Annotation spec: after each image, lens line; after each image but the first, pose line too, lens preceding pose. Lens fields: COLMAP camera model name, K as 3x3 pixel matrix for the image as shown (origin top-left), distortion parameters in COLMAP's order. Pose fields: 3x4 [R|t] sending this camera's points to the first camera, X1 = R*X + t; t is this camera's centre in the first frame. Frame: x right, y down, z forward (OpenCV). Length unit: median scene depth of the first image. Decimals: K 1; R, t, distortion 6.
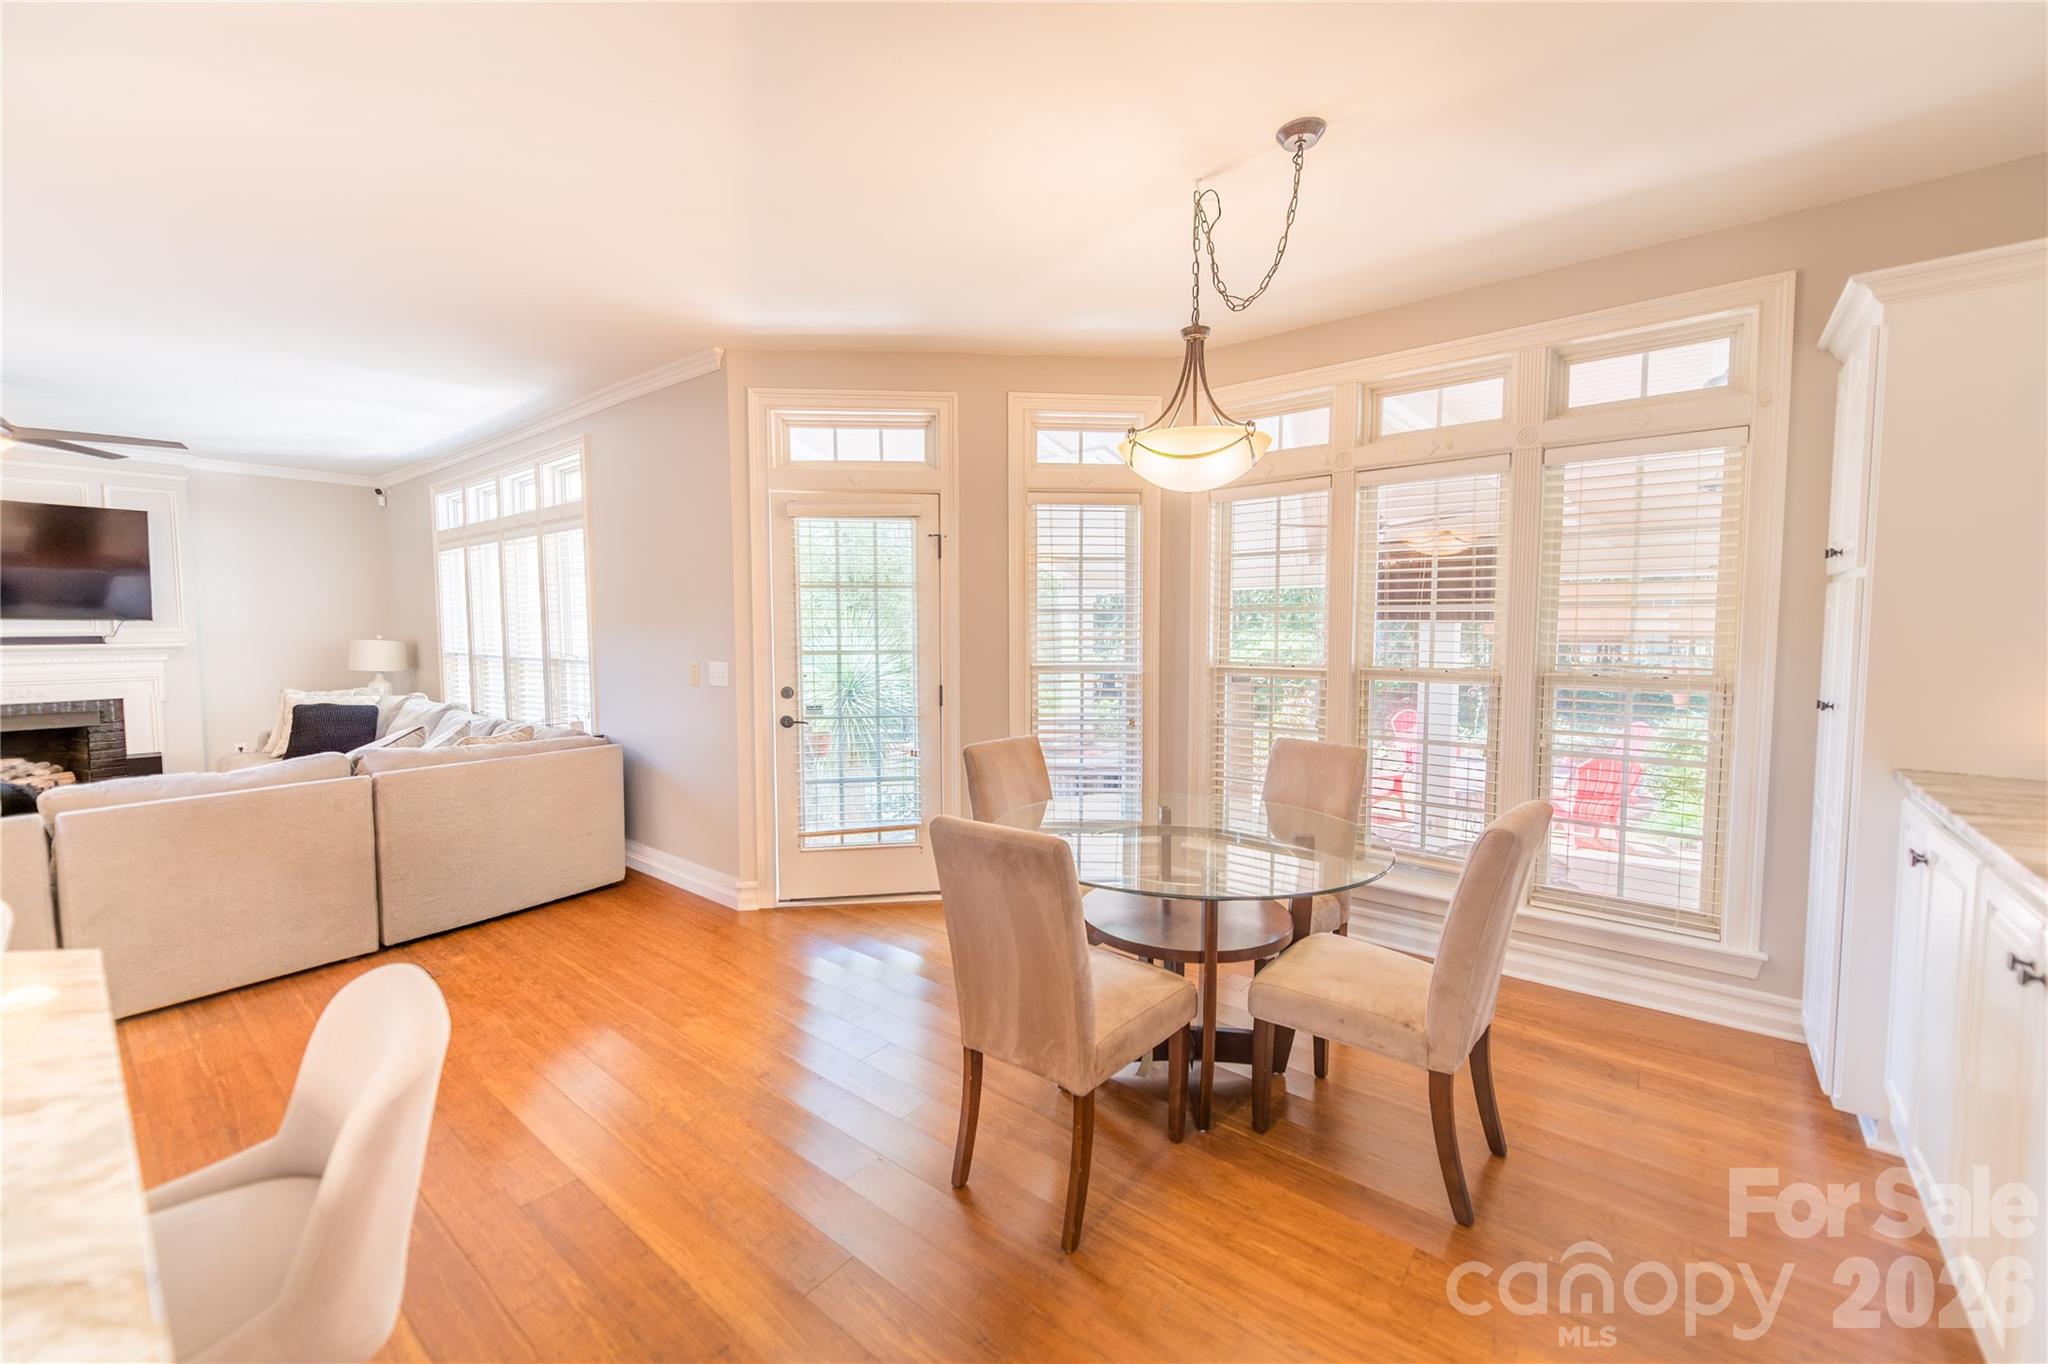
lens RADIAL K [[815.9, 0, 992.9], [0, 815.9, 675.8], [0, 0, 1]] dist [0.001031, -0.000014]
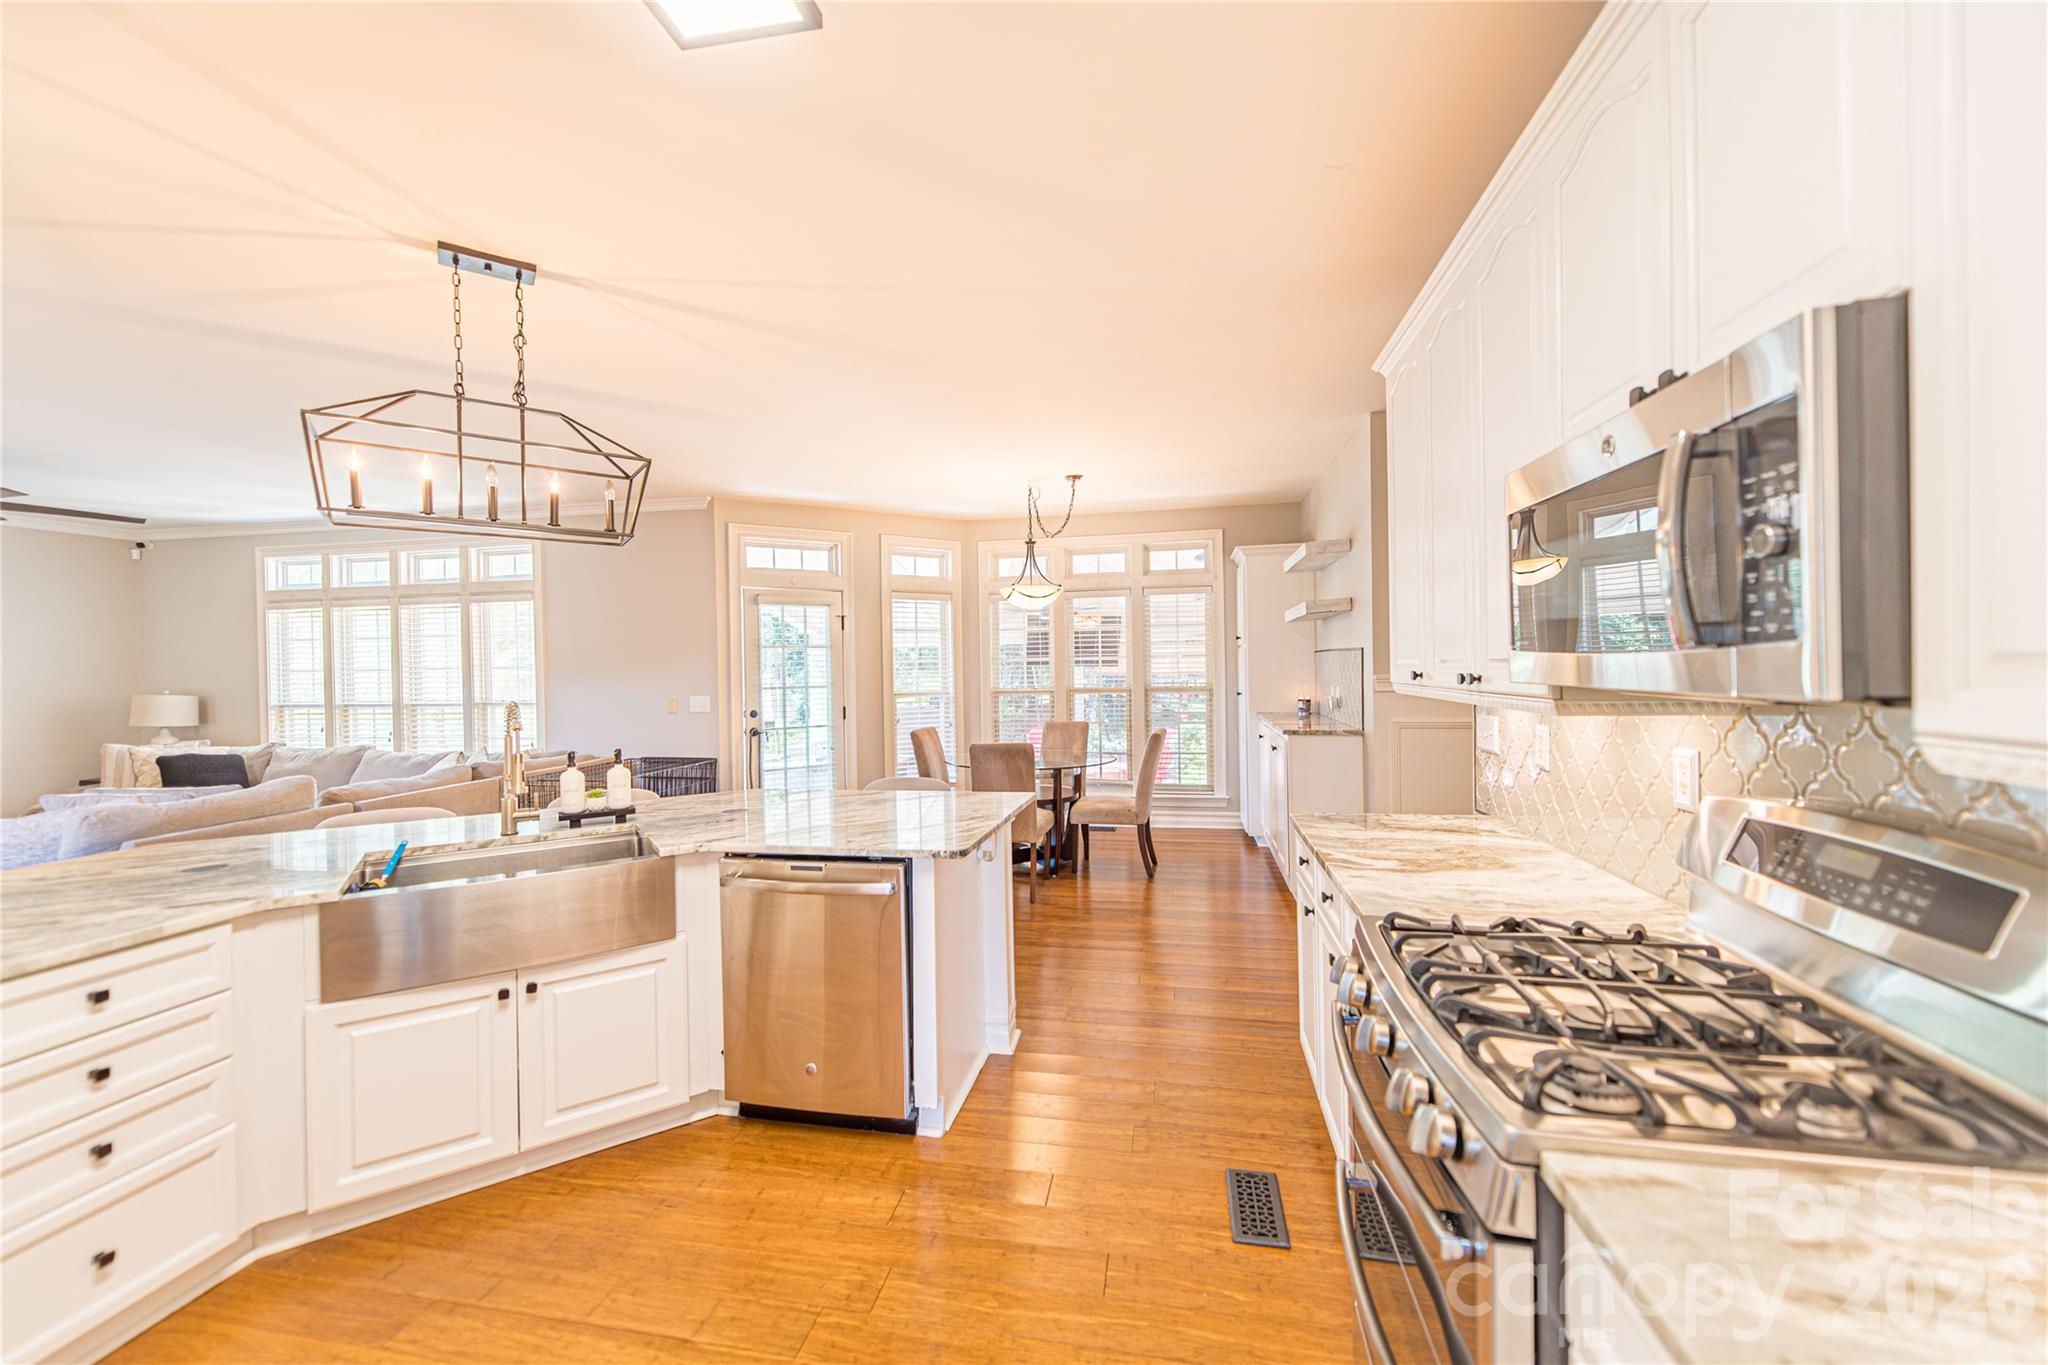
lens RADIAL K [[818.0, 0, 992.7], [0, 818.0, 673.1], [0, 0, 1]] dist [-0.000644, -0.000533]
pose [[0.888314, -0.013860, 0.459027, -0.676607], [0.043013, 0.997662, -0.053114, 0.054836], [-0.457218, 0.066926, 0.886833, -0.737375]]
